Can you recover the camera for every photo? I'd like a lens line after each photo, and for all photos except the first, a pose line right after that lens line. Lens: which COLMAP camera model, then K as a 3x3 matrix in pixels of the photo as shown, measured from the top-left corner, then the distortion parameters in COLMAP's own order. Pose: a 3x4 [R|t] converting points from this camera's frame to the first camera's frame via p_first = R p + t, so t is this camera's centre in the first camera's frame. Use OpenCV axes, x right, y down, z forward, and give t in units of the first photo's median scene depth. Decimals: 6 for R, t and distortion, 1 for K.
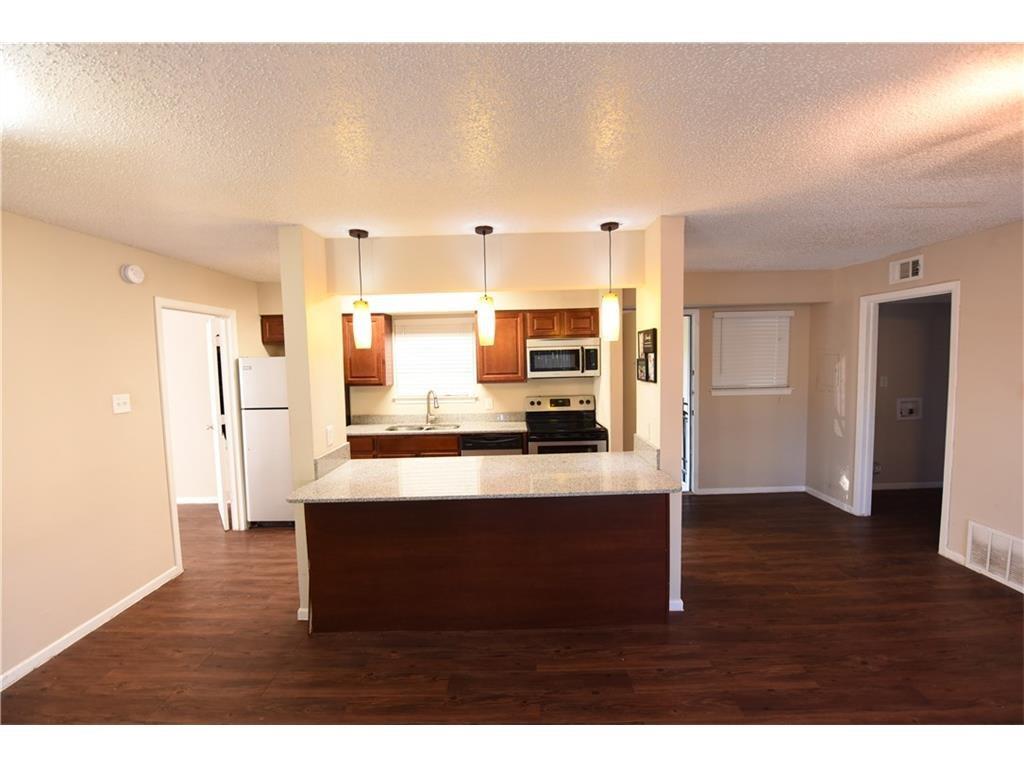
lens RADIAL K [[411.5, 0, 512.0], [0, 411.5, 384.0], [0, 0, 1]] dist [-0.014264, -0.000391]
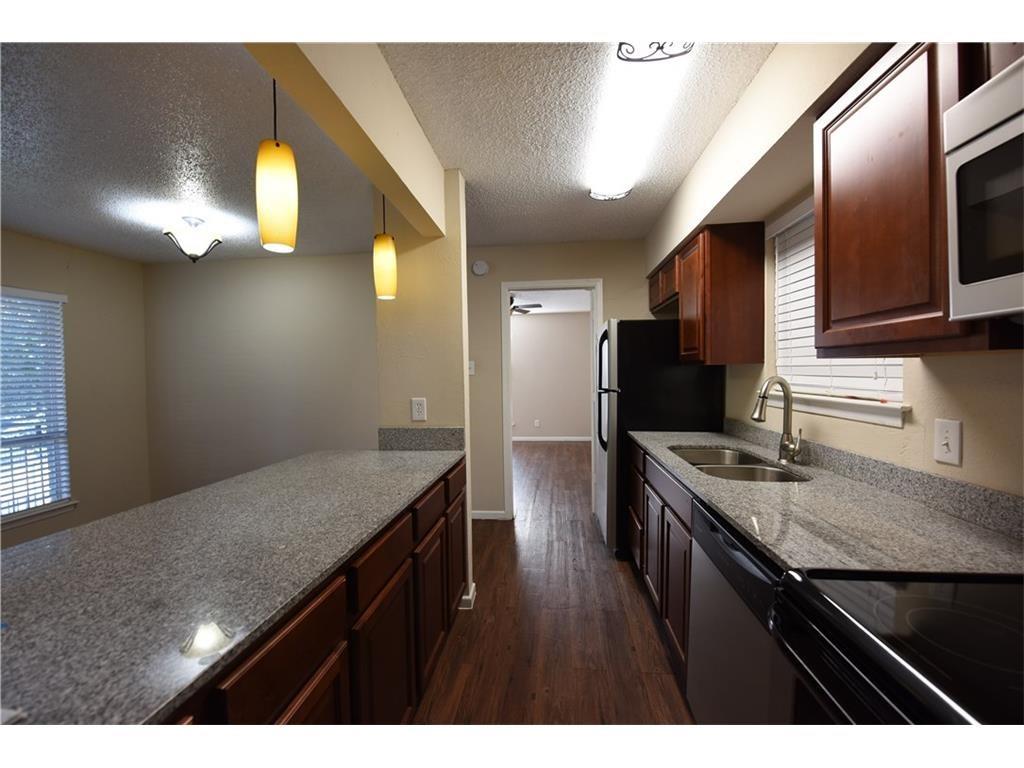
lens RADIAL K [[411.5, 0, 512.0], [0, 411.5, 384.0], [0, 0, 1]] dist [-0.014264, -0.000391]
pose [[-0.100010, 0.049810, -0.993739, 0.236716], [-0.048194, 0.997331, 0.054840, 0.012700], [0.993819, 0.053377, -0.097342, 0.818284]]
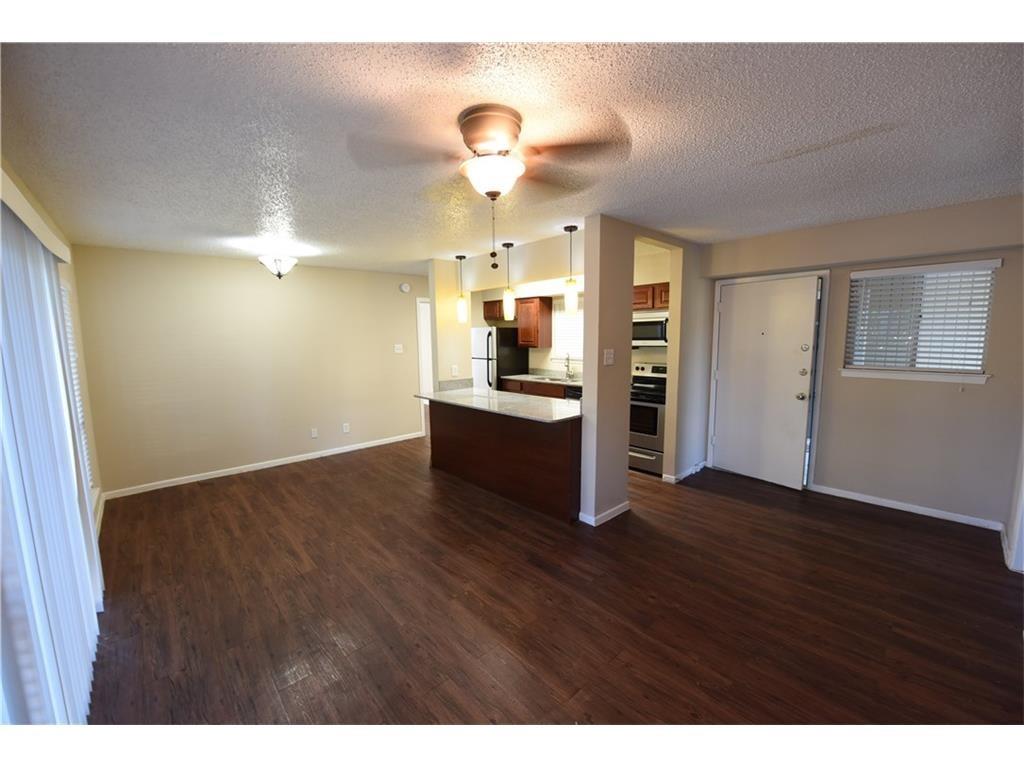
lens RADIAL K [[411.5, 0, 512.0], [0, 411.5, 384.0], [0, 0, 1]] dist [-0.014264, -0.000391]
pose [[0.673377, 0.101283, -0.732328, 0.694600], [-0.048869, 0.994503, 0.092608, 0.000950], [0.737682, -0.026572, 0.674625, -0.031189]]
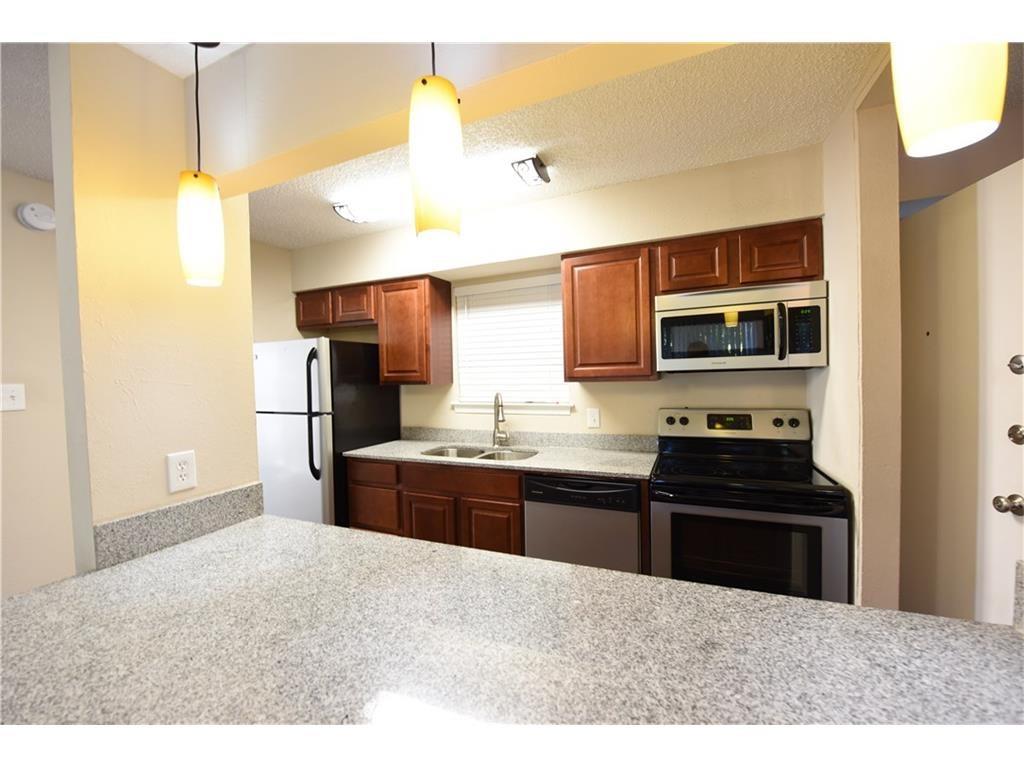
lens RADIAL K [[408.7, 0, 512.0], [0, 408.7, 384.0], [0, 0, 1]] dist [-0.014720, -0.000182]
pose [[0.916959, 0.007743, -0.398907, 0.075309], [-0.017963, 0.999599, -0.021888, 0.015621], [0.398578, 0.027236, 0.916730, 0.456982]]
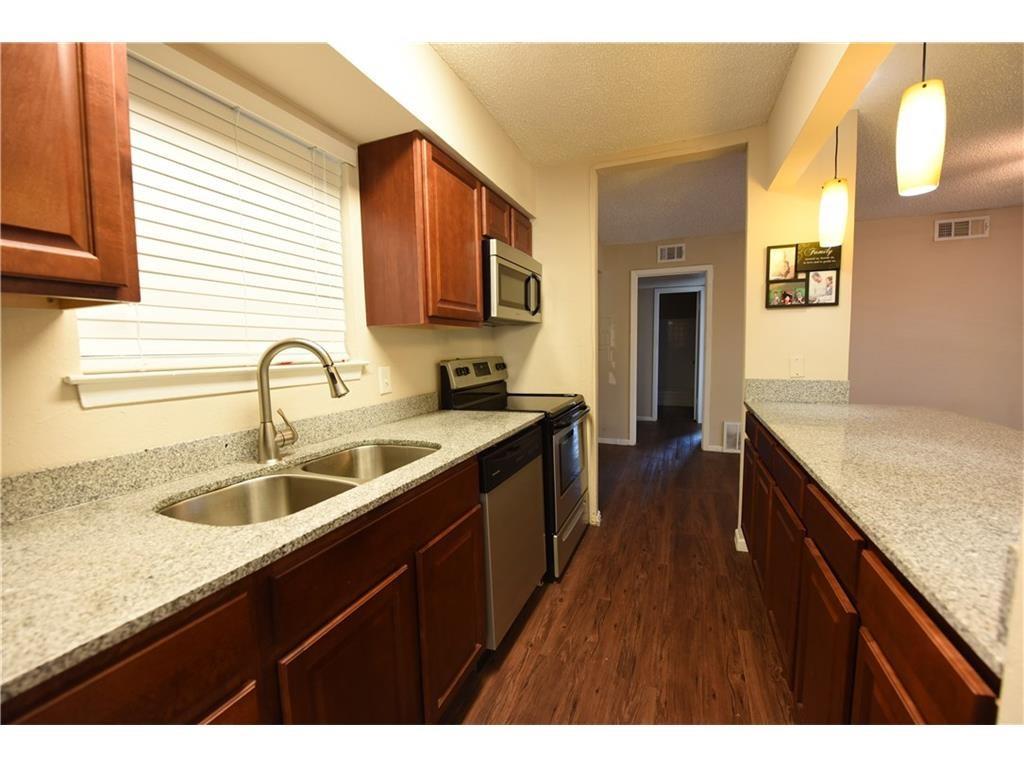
lens RADIAL K [[411.5, 0, 512.0], [0, 411.5, 384.0], [0, 0, 1]] dist [-0.014264, -0.000391]
pose [[0.376685, -0.069017, 0.923767, -0.422456], [0.066573, 0.996659, 0.047317, 0.044171], [-0.923946, 0.043674, 0.380021, 0.785830]]
